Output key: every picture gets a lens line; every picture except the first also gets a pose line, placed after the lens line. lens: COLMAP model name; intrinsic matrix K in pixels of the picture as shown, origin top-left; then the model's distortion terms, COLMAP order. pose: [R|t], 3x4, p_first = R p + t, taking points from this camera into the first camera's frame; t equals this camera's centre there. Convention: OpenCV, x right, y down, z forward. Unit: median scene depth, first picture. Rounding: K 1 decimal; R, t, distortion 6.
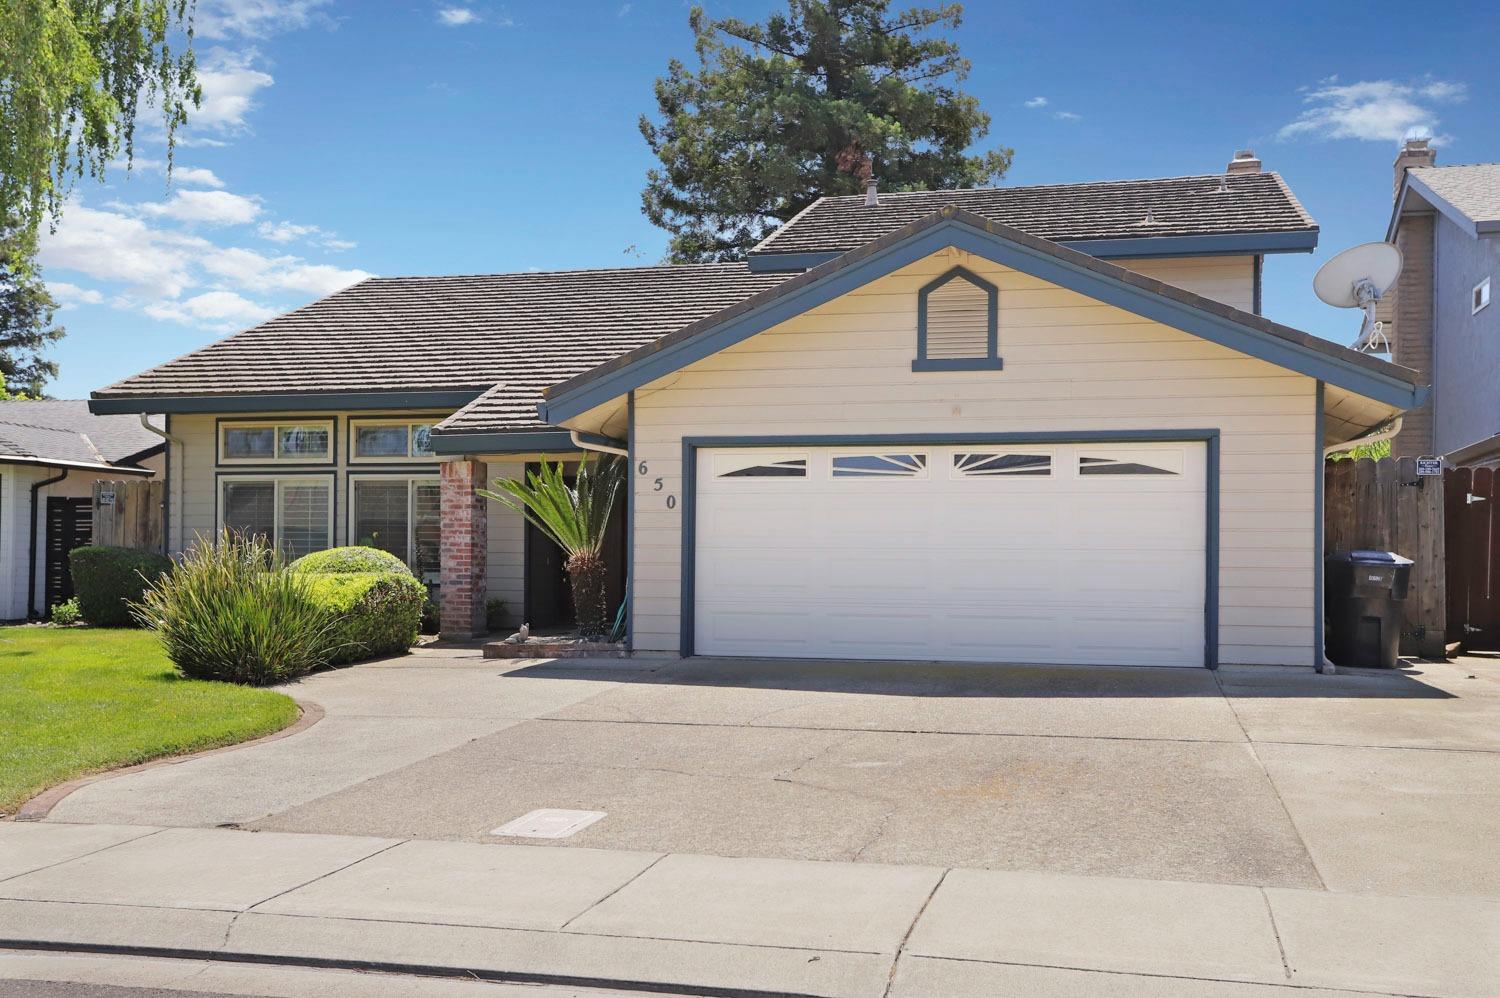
lens RADIAL K [[1423.4, 0, 753.8], [0, 1423.4, 564.9], [0, 0, 1]] dist [0.007401, 0.013350]
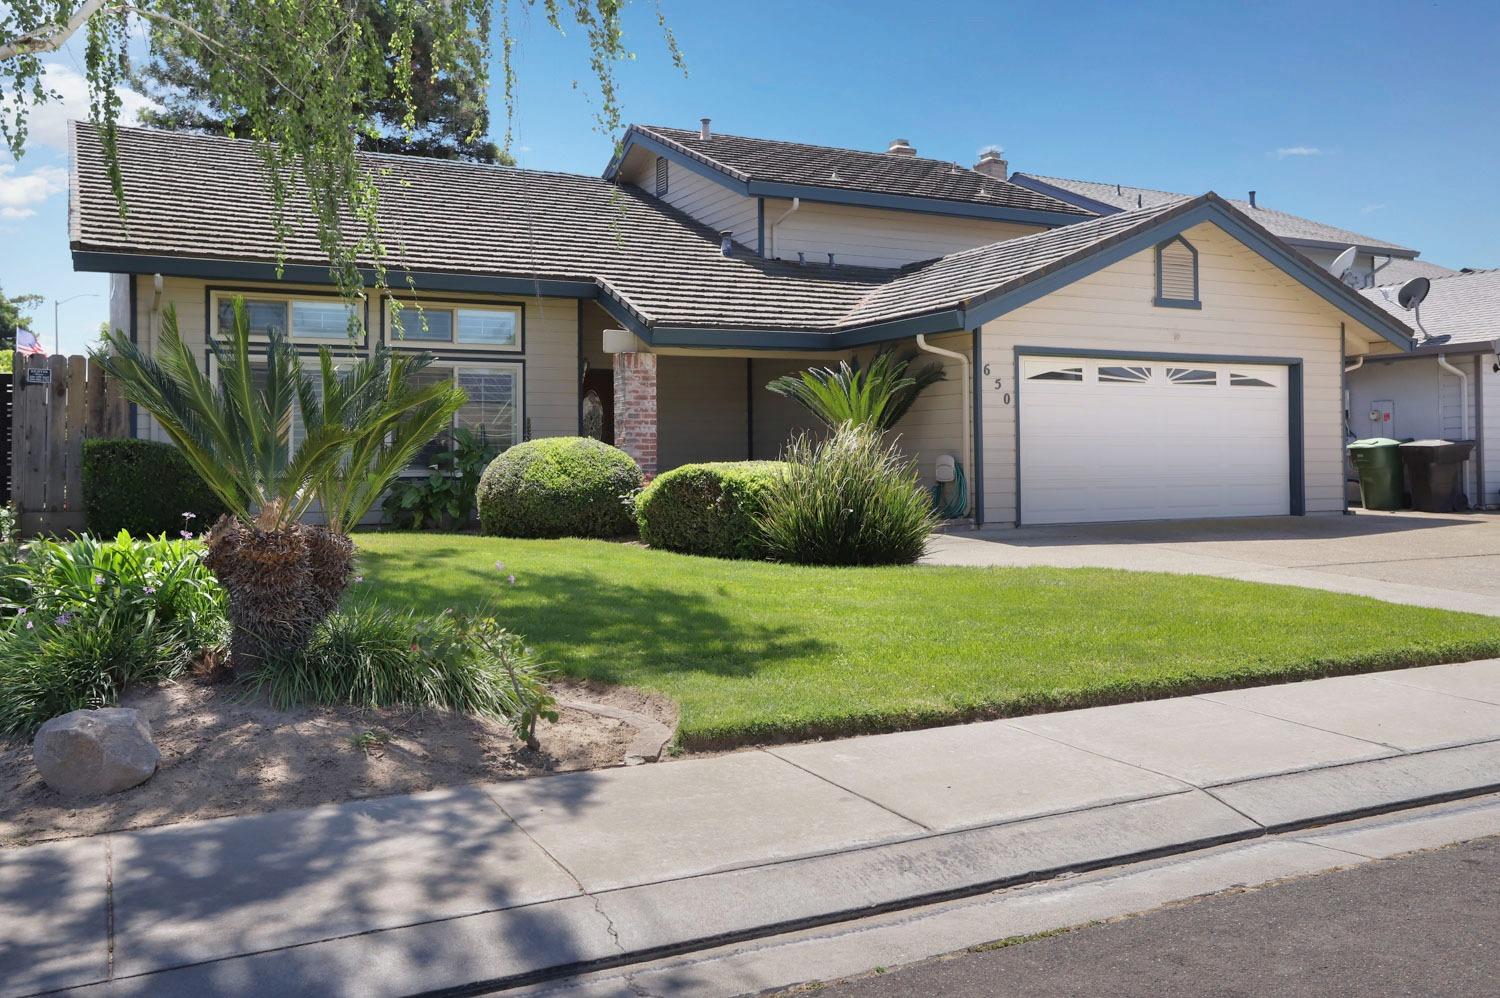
lens RADIAL K [[1292.5, 0, 761.6], [0, 1292.5, 434.6], [0, 0, 1]] dist [-0.009100, 0.059013]
pose [[0.752039, -0.000078, 0.659119, -0.936886], [0.011137, 0.999859, -0.012589, -0.002234], [-0.659025, 0.016808, 0.751933, 0.310227]]
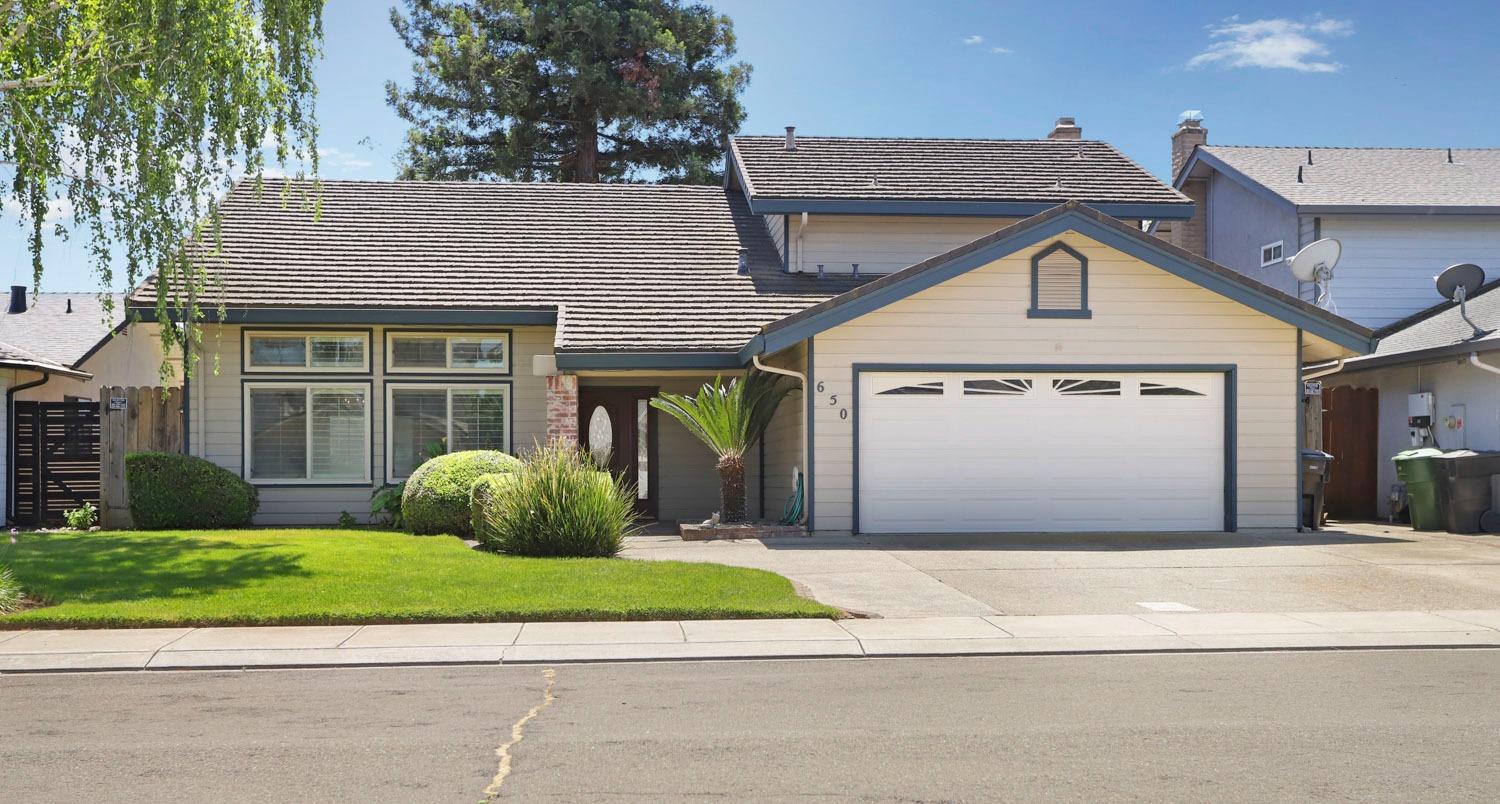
lens RADIAL K [[1589.7, 0, 756.7], [0, 1589.7, 487.2], [0, 0, 1]] dist [0.035111, 0.026896]
pose [[0.943182, -0.013883, 0.331986, -0.606528], [0.009564, 0.999847, 0.014640, 0.000105], [-0.332138, -0.010633, 0.943171, -0.325192]]
